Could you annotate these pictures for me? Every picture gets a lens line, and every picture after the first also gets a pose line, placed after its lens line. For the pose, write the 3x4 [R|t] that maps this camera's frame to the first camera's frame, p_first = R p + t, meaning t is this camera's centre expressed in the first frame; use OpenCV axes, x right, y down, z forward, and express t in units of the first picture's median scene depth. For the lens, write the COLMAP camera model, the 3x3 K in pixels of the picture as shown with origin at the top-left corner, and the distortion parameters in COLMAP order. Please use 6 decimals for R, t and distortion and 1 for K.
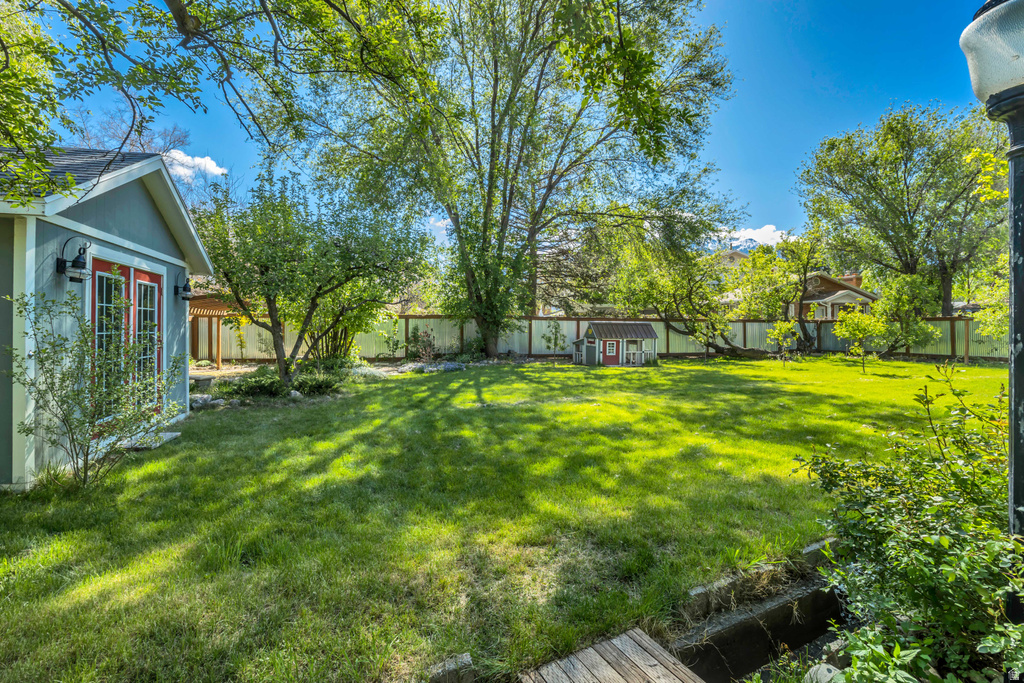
lens RADIAL K [[478.9, 0, 511.0], [0, 478.9, 339.6], [0, 0, 1]] dist [0.001881, 0.000675]
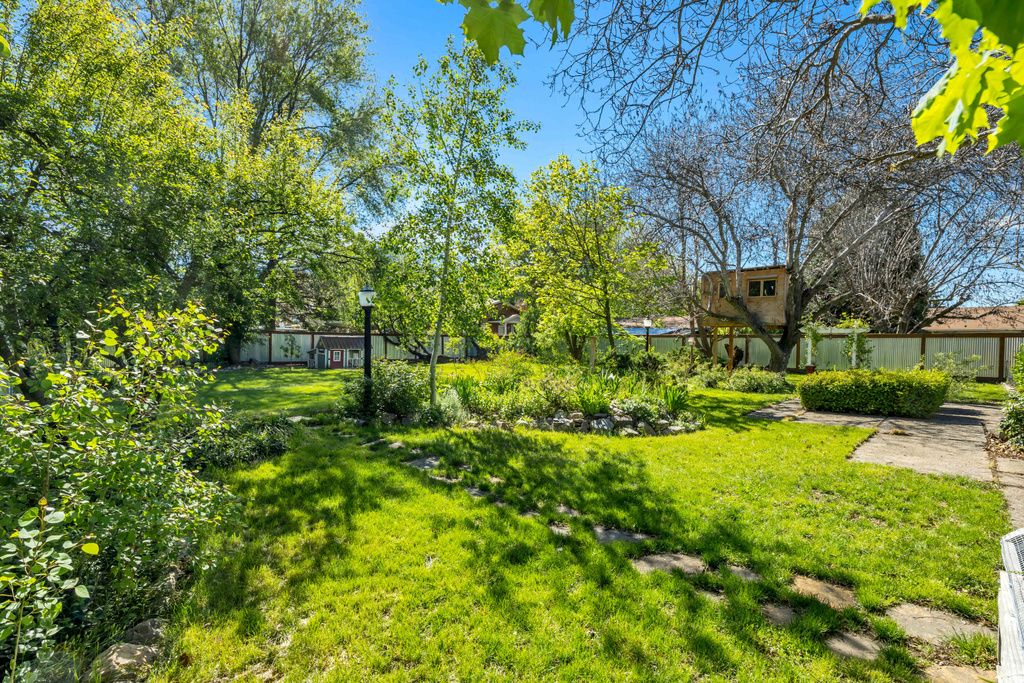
lens RADIAL K [[478.9, 0, 503.7], [0, 478.9, 350.5], [0, 0, 1]] dist [0.001881, 0.000675]
pose [[0.879968, -0.004877, 0.475008, -0.017822], [0.003742, 0.999987, 0.003334, -0.000199], [-0.475018, -0.001156, 0.879975, -0.395033]]
